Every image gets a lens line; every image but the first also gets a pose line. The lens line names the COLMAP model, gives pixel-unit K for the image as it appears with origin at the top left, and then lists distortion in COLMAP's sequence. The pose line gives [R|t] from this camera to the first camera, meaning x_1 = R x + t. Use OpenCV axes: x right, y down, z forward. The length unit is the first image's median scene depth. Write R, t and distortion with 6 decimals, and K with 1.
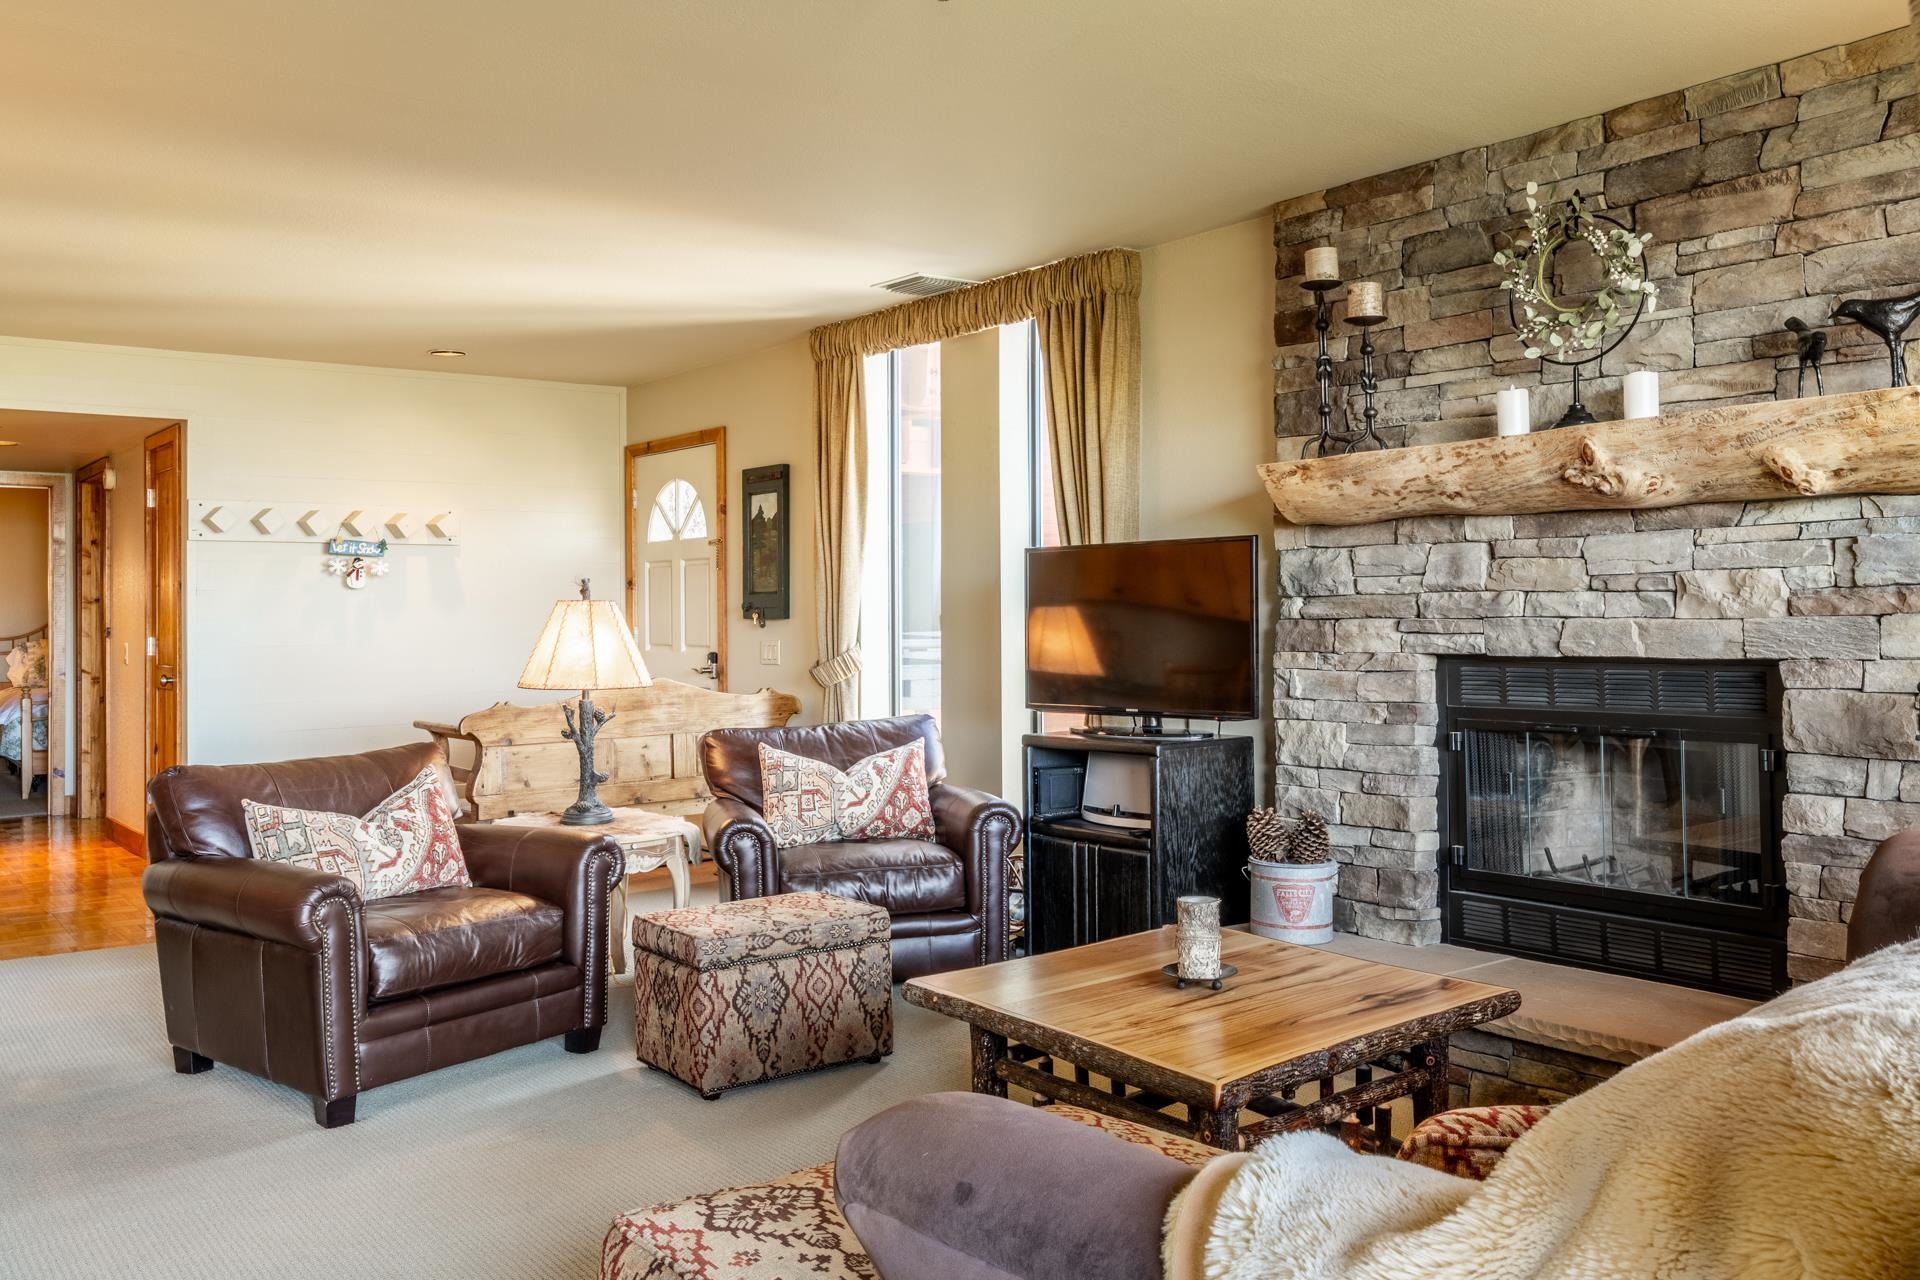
lens RADIAL K [[1481.6, 0, 987.5], [0, 1481.6, 597.0], [0, 0, 1]] dist [0.006800, 0.006342]
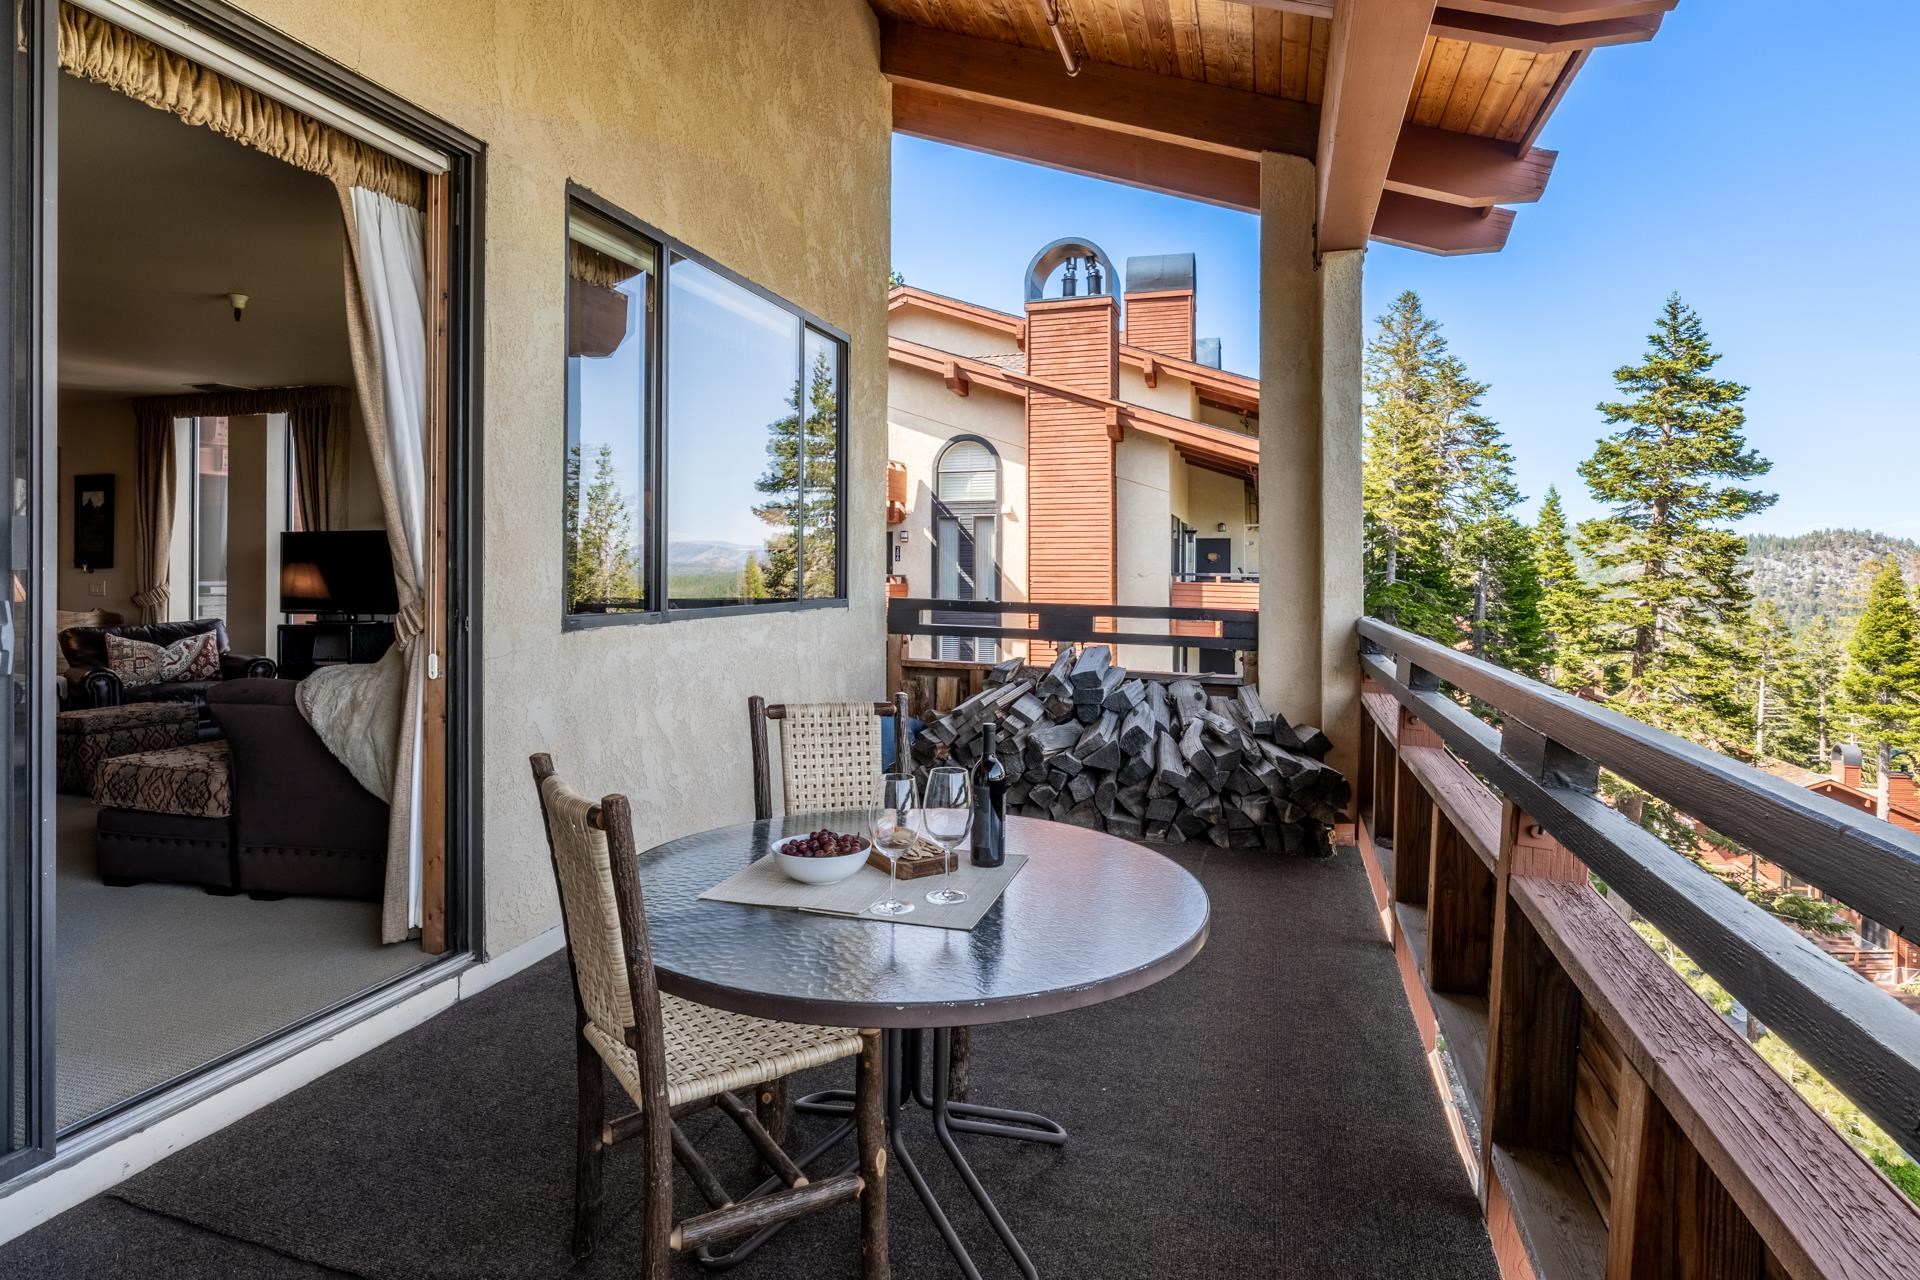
lens RADIAL K [[1030.3, 0, 977.8], [0, 1030.3, 582.0], [0, 0, 1]] dist [-0.003582, -0.000984]
pose [[0.820608, 0.007857, 0.571437, 0.005042], [-0.015936, 0.999831, 0.009137, 0.006267], [-0.571269, -0.016605, 0.820595, -0.658957]]
